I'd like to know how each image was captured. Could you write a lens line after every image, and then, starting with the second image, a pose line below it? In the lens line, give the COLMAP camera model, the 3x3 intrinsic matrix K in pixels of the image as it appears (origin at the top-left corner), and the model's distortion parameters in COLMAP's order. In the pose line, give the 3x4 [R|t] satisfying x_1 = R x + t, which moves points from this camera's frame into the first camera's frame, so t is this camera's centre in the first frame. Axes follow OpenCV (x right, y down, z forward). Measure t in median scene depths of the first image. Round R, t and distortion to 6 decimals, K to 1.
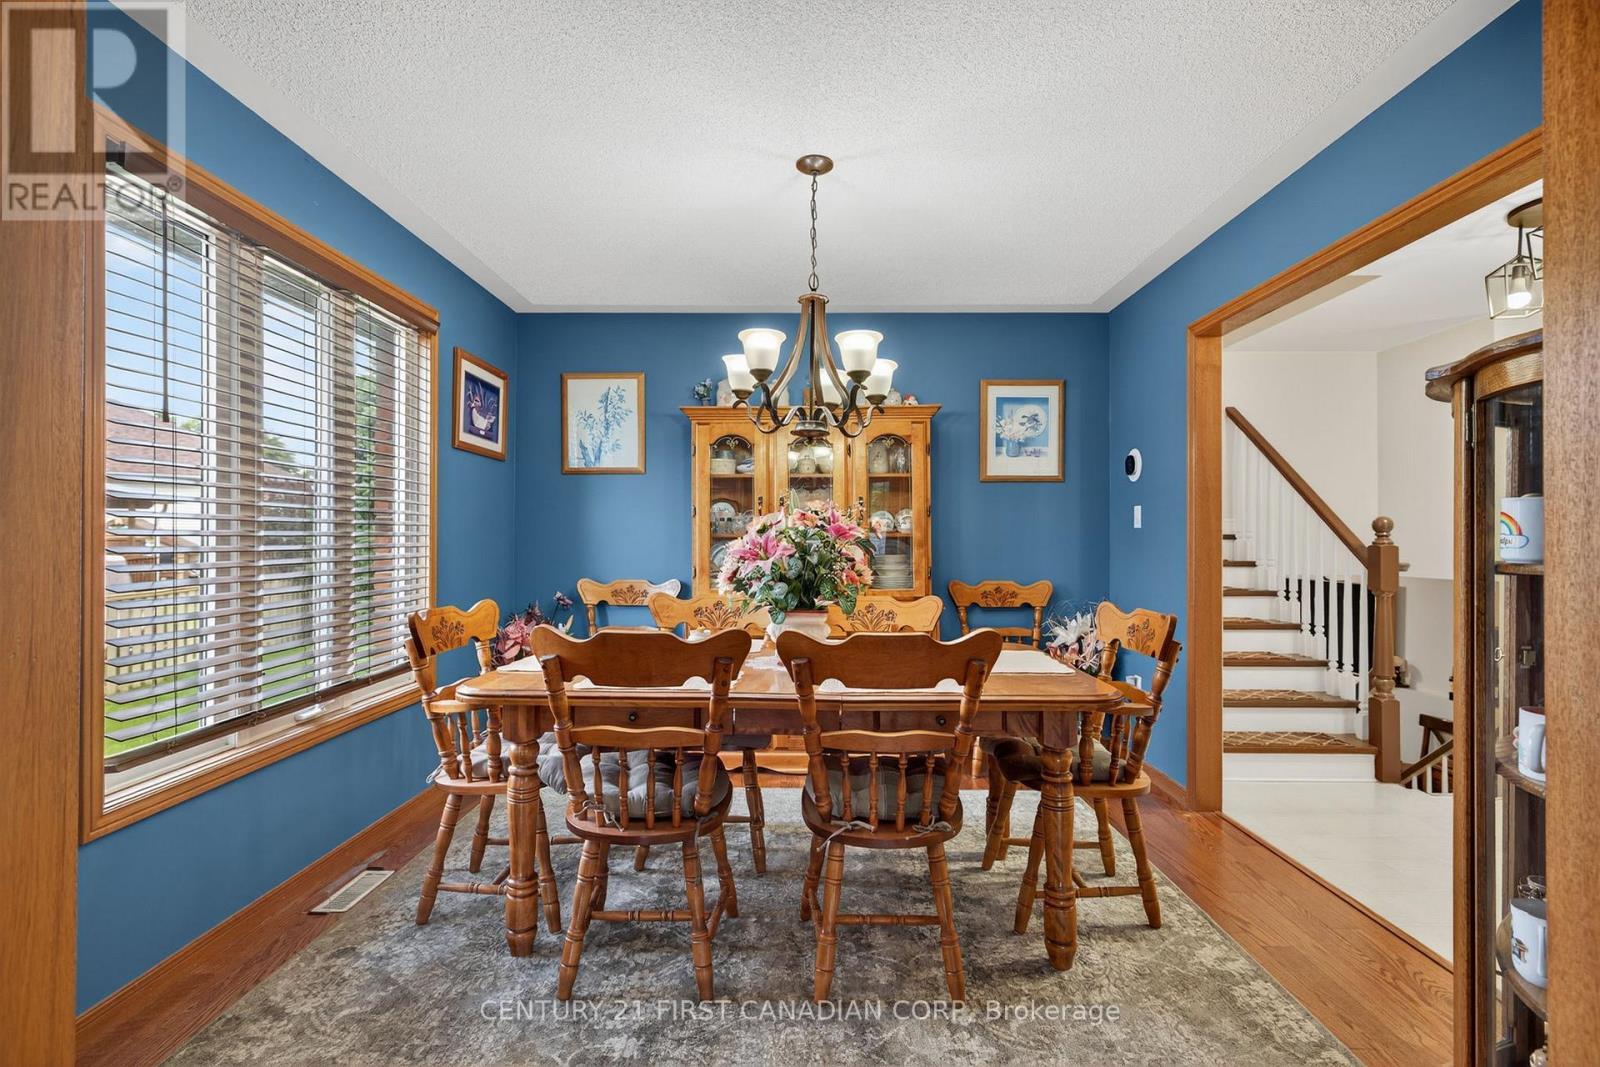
lens RADIAL K [[733.8, 0, 804.7], [0, 733.8, 527.7], [0, 0, 1]] dist [0.000875, 0.000035]
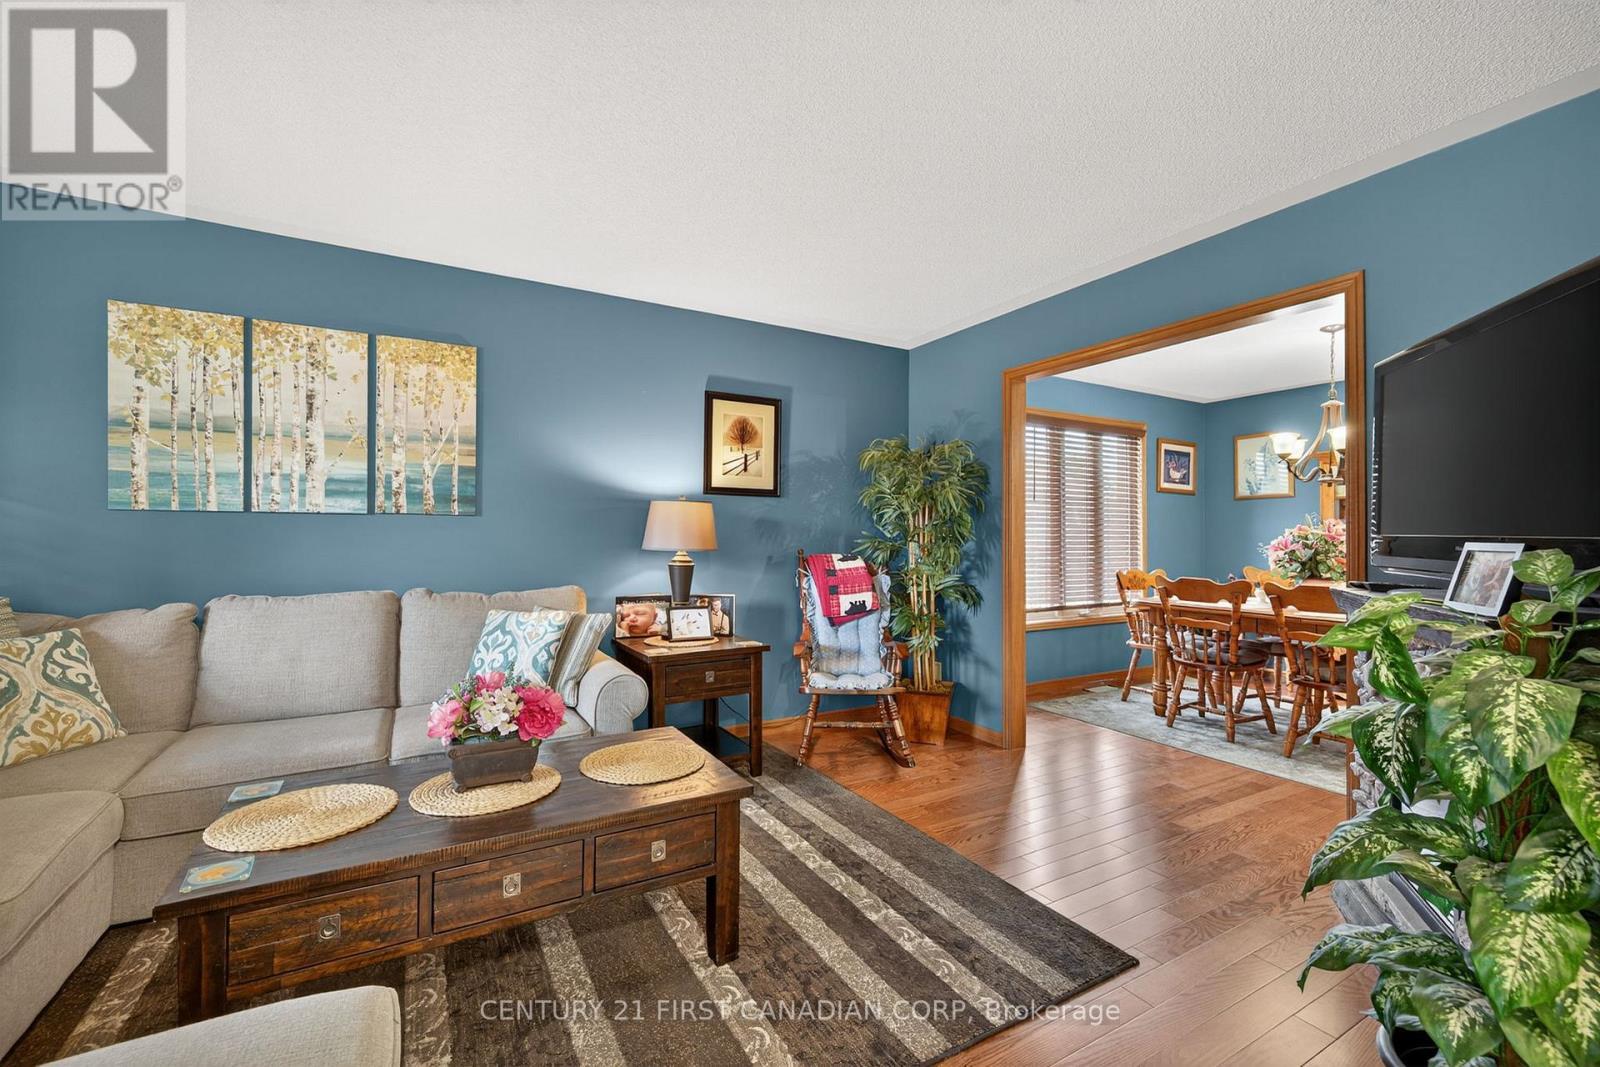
lens RADIAL K [[665.9, 0, 800.0], [0, 665.9, 533.5], [0, 0, 1]] dist [0.034688, 0.000070]
pose [[0.496203, -0.006214, -0.868184, 0.822911], [0.008575, 0.999961, -0.002256, -0.008000], [0.868164, -0.006325, 0.496237, -0.953109]]
